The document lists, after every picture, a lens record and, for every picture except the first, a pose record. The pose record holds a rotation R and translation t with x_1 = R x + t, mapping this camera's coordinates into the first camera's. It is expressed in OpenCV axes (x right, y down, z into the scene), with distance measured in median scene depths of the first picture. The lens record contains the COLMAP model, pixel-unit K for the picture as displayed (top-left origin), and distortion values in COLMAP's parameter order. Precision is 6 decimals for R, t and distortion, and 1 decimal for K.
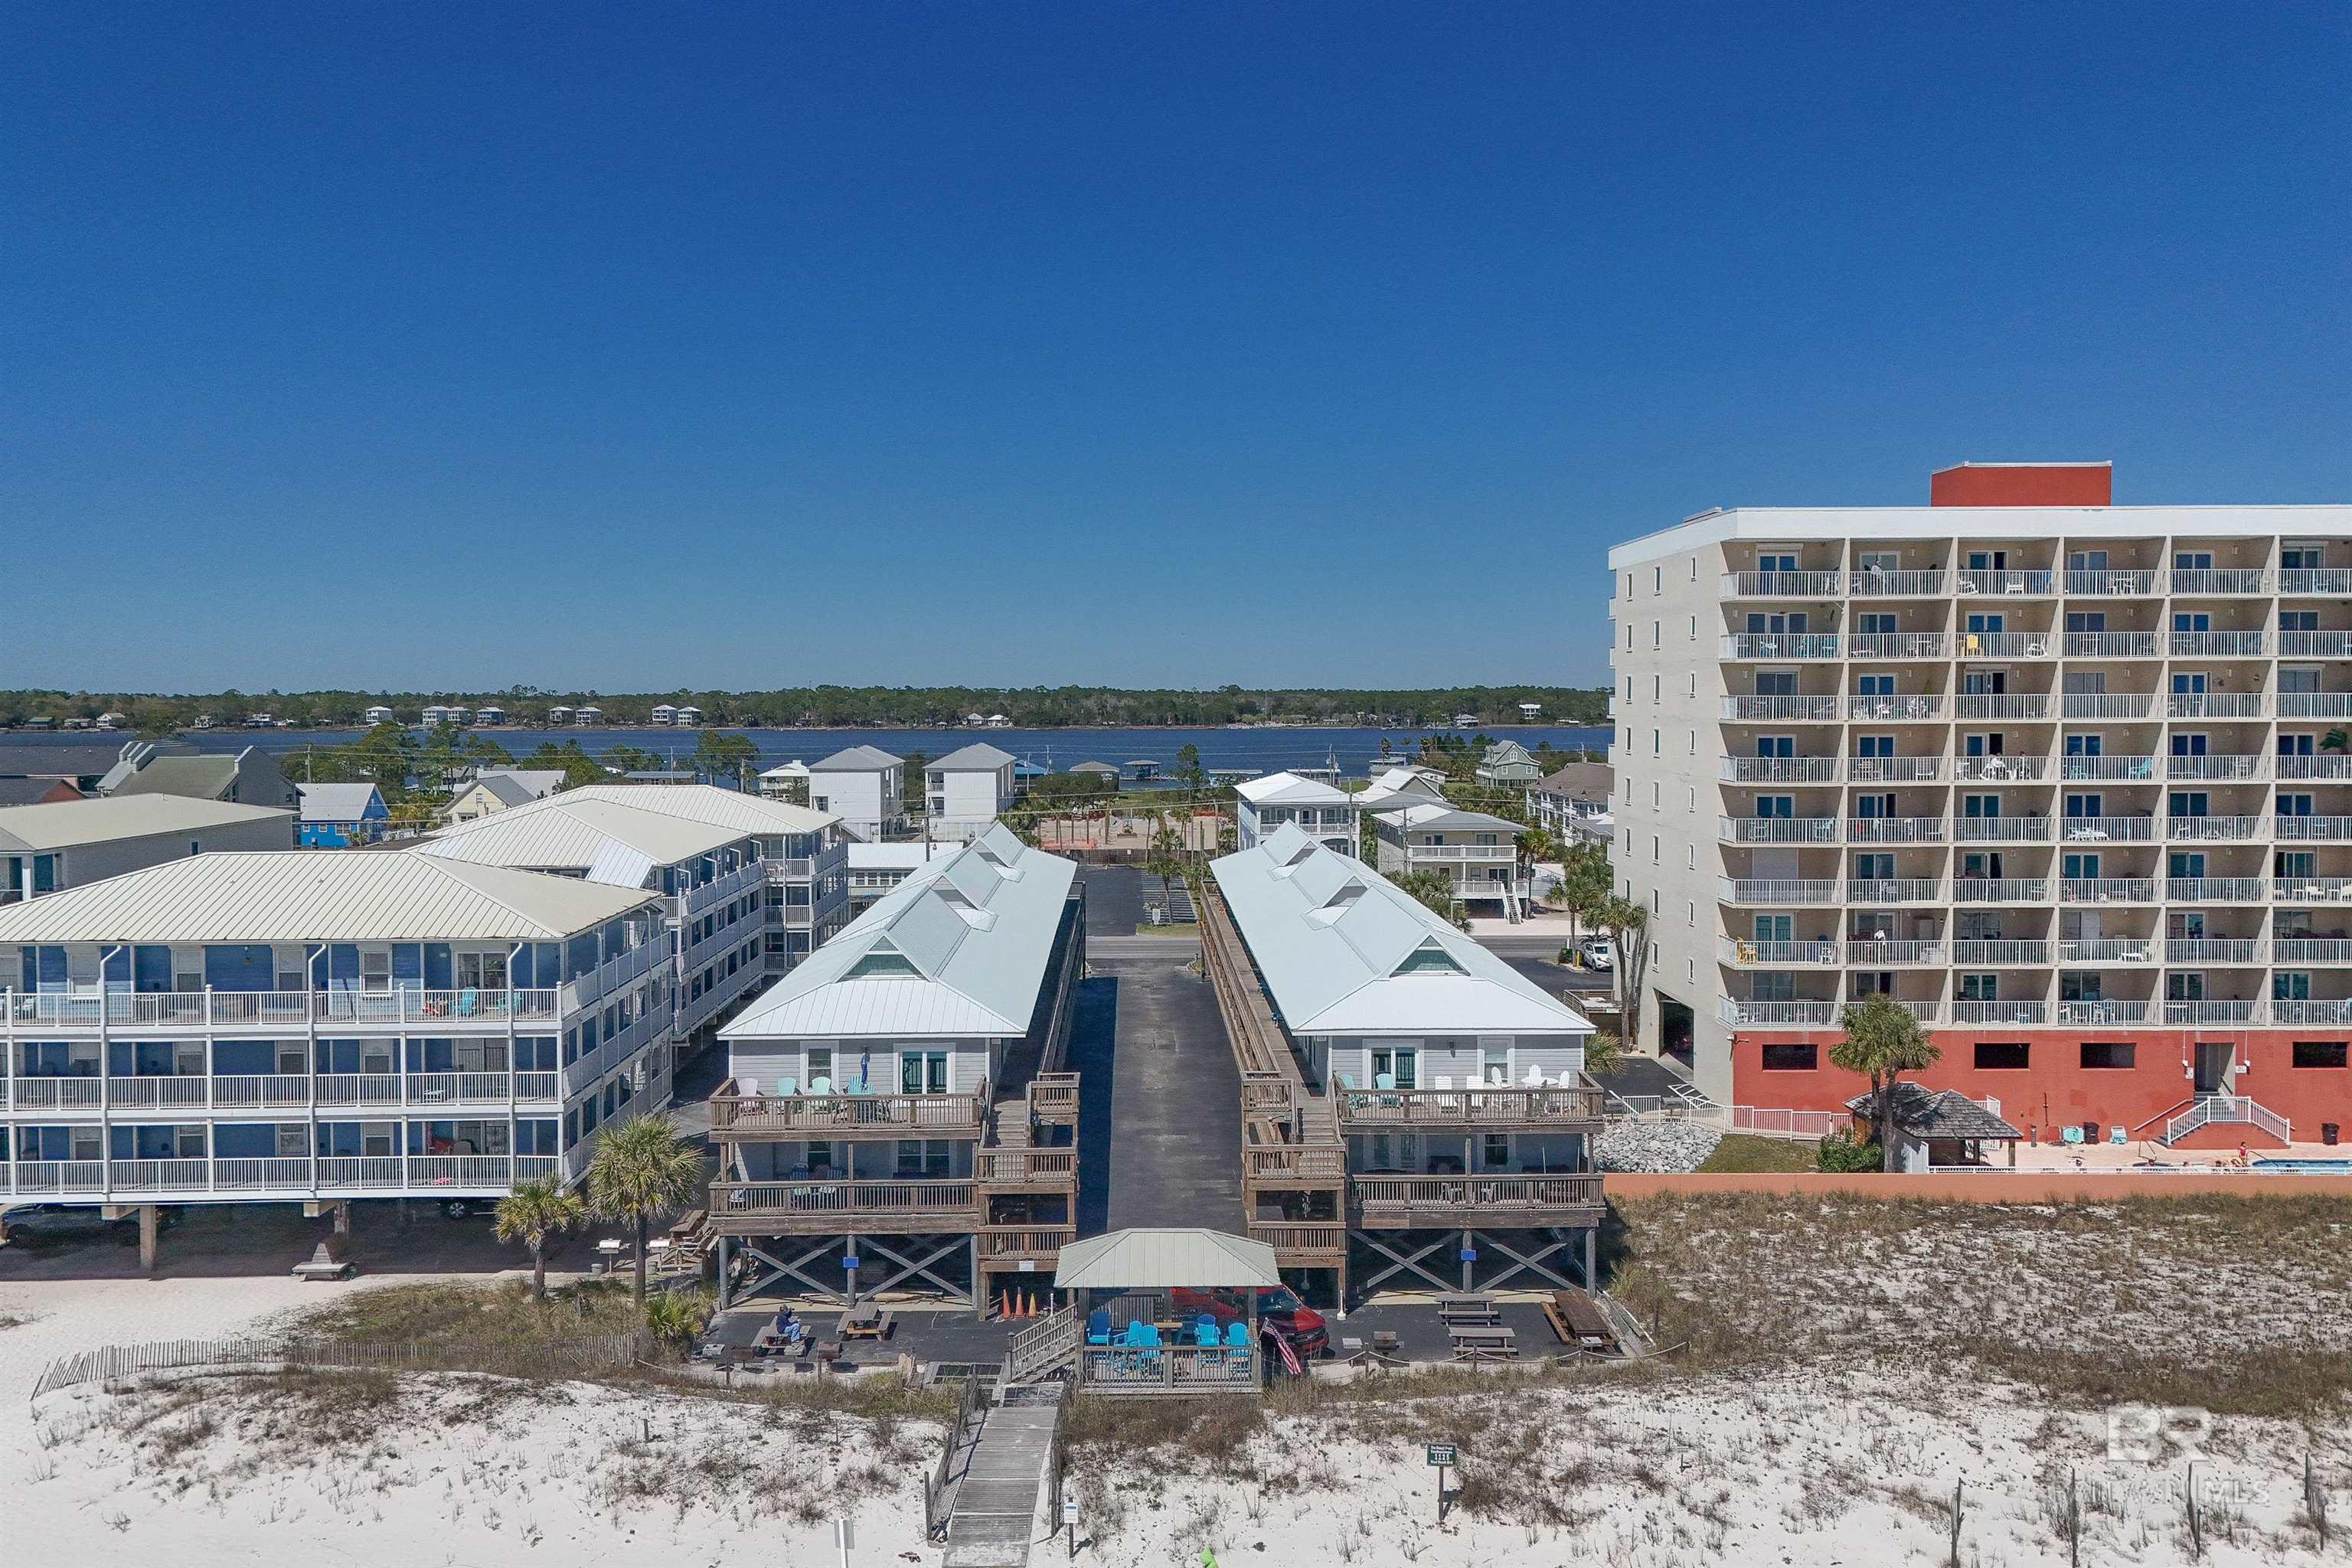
lens RADIAL K [[2091.3, 0, 1207.0], [0, 2091.3, 773.8], [0, 0, 1]] dist [0.117930, -0.176680]
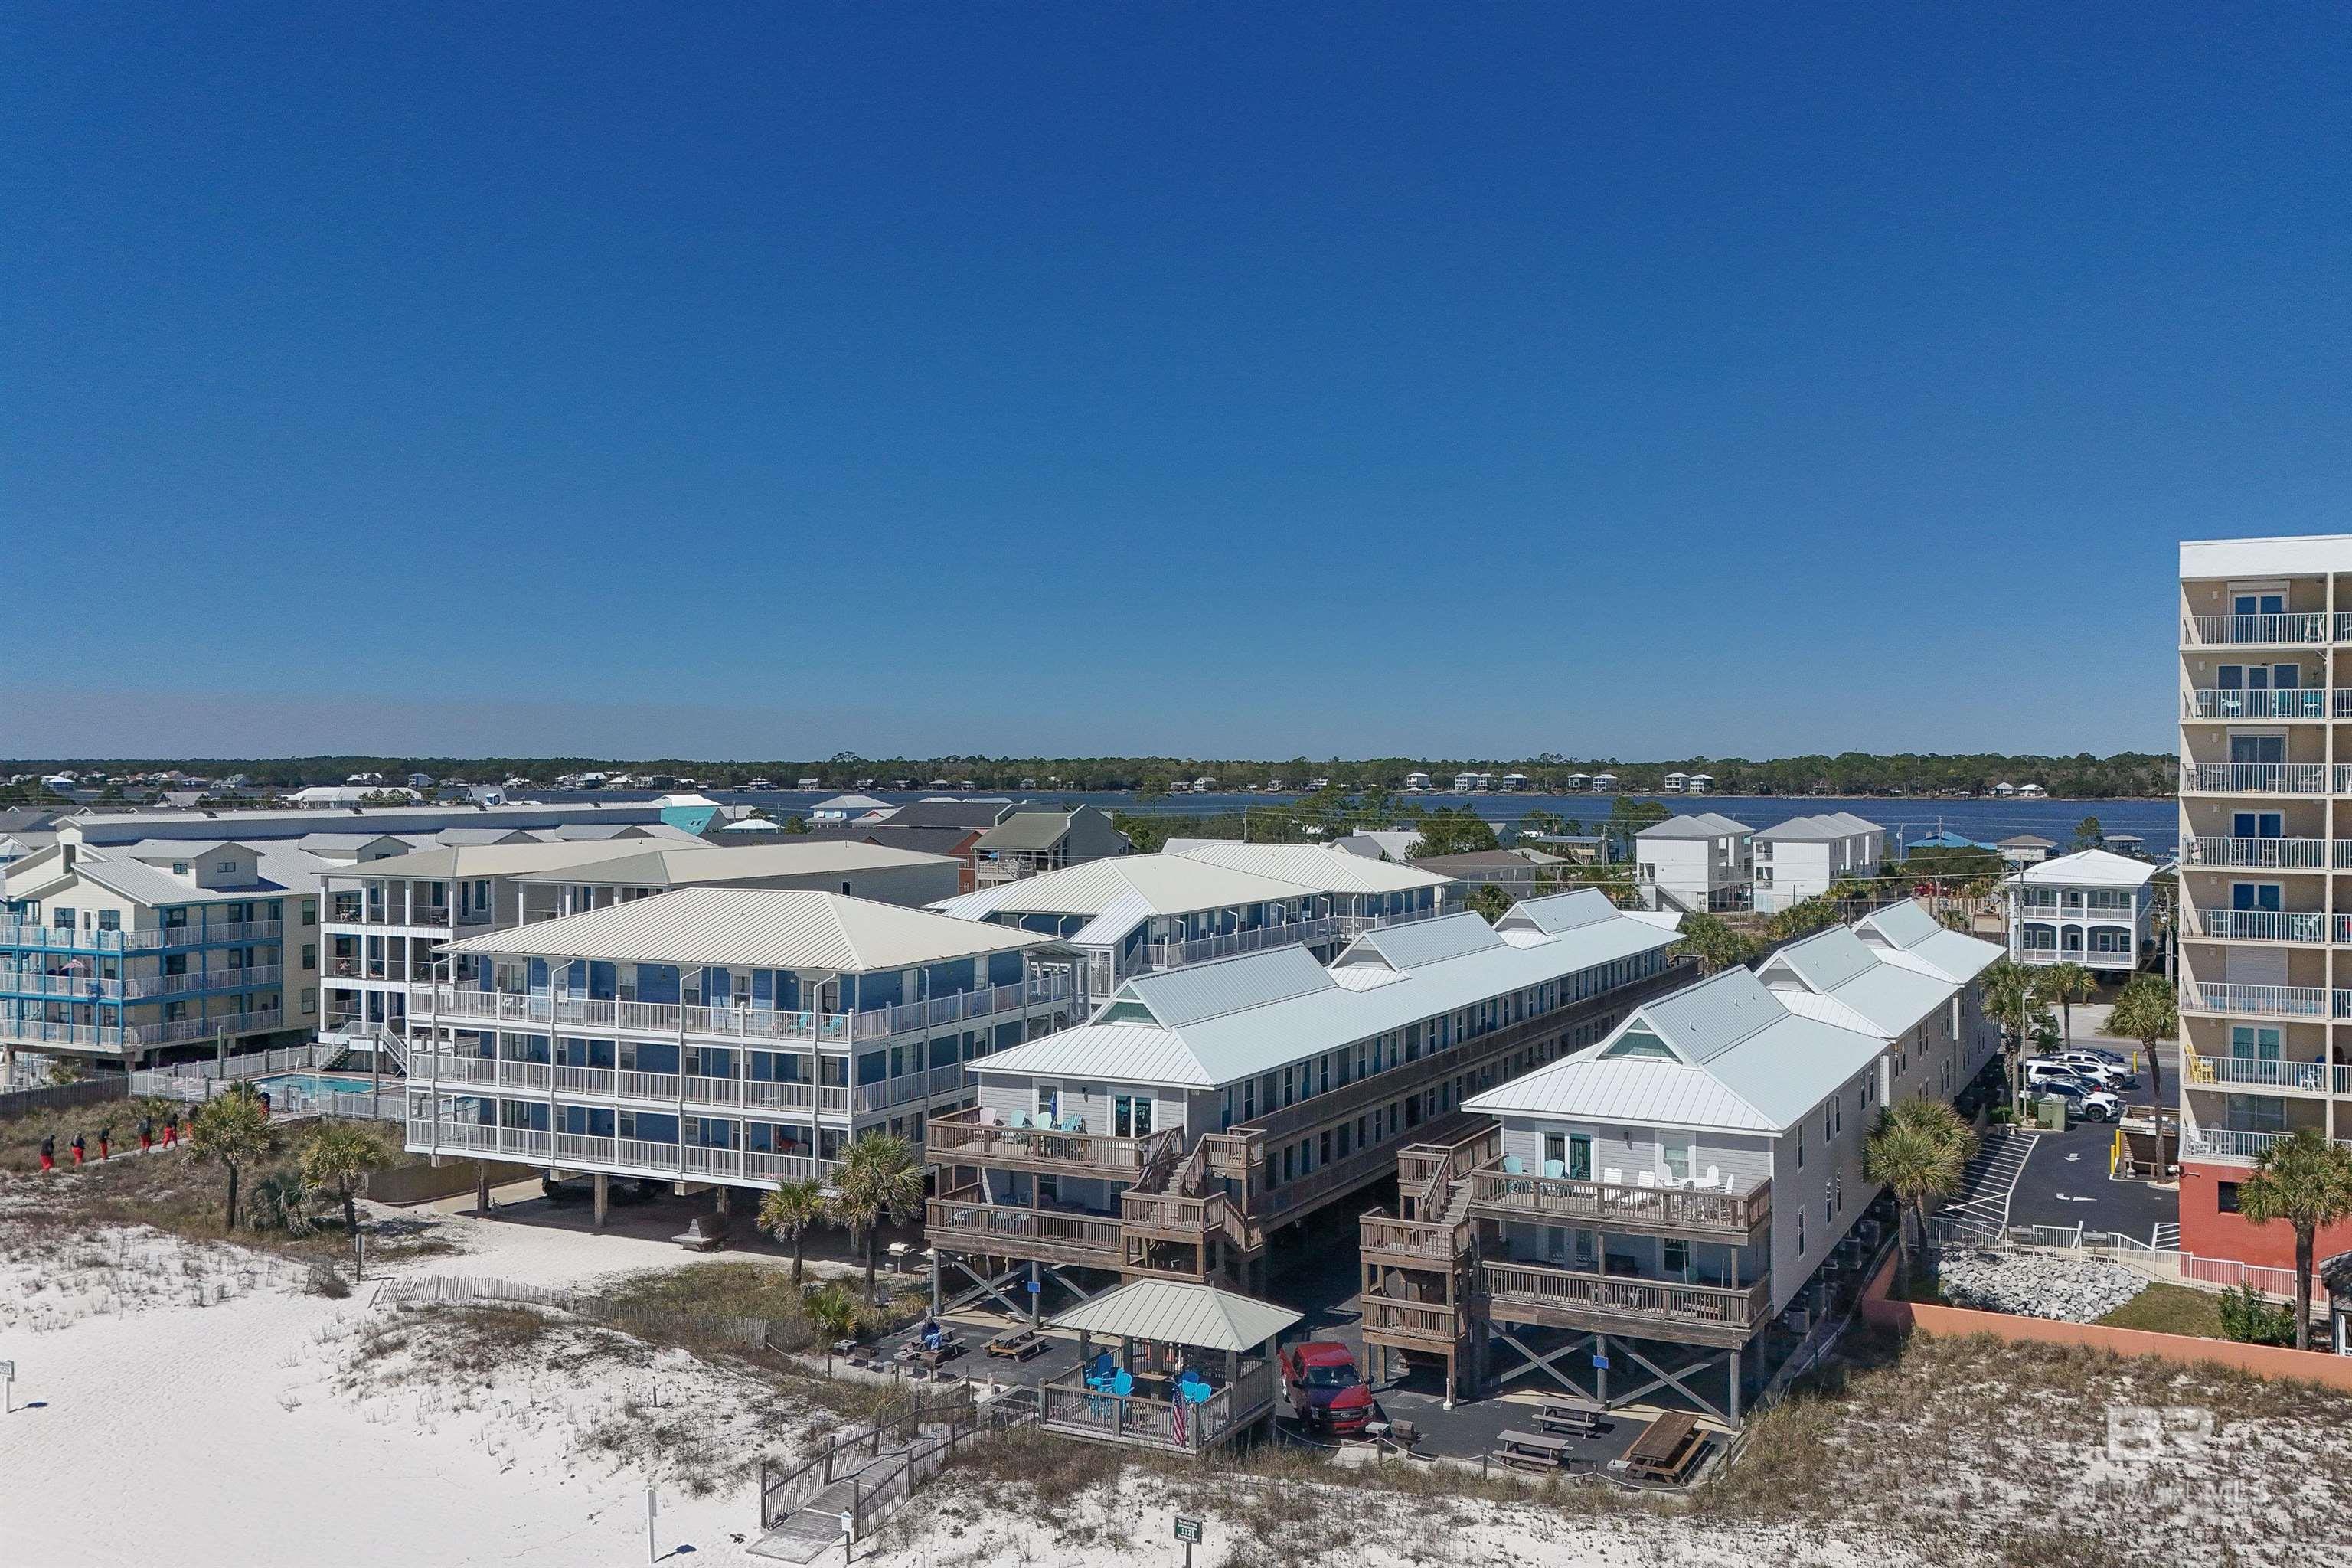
lens RADIAL K [[2091.3, 0, 1207.0], [0, 2091.3, 773.8], [0, 0, 1]] dist [0.117930, -0.176680]
pose [[0.883647, 0.006131, -0.468114, 0.393386], [-0.021161, 0.999415, -0.026855, -0.002107], [0.467675, 0.033636, 0.883260, 0.083948]]
